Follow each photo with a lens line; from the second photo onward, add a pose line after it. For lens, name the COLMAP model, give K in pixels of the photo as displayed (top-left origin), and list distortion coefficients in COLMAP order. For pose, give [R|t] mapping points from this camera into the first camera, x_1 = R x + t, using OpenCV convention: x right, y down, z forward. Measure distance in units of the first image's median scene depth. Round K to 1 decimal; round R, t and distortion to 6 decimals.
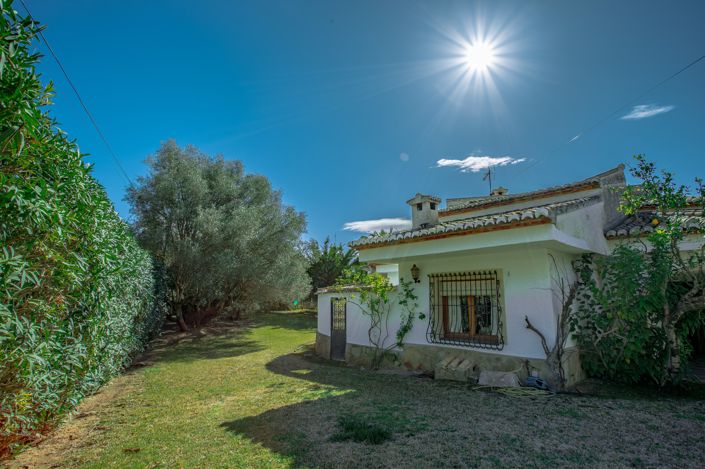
lens RADIAL K [[358.1, 0, 352.3], [0, 358.1, 231.0], [0, 0, 1]] dist [-0.088013, 0.044089]
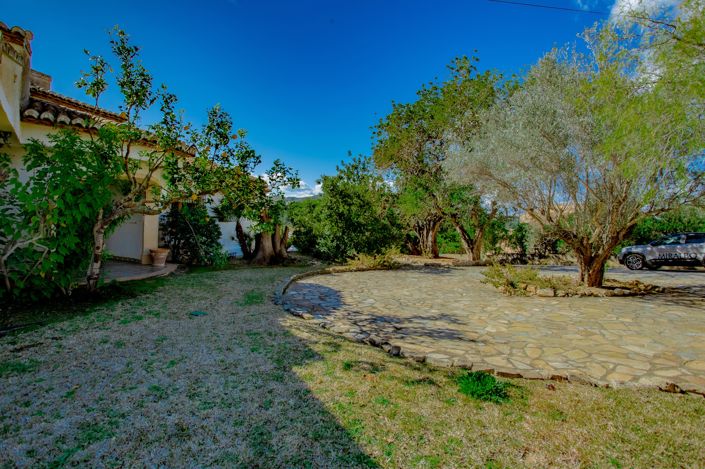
lens RADIAL K [[358.1, 0, 352.3], [0, 358.1, 231.0], [0, 0, 1]] dist [-0.088013, 0.044089]
pose [[0.022503, -0.037790, 0.999032, 0.015993], [-0.230211, 0.972236, 0.041962, 0.081915], [-0.972881, -0.230932, 0.013178, 0.324095]]
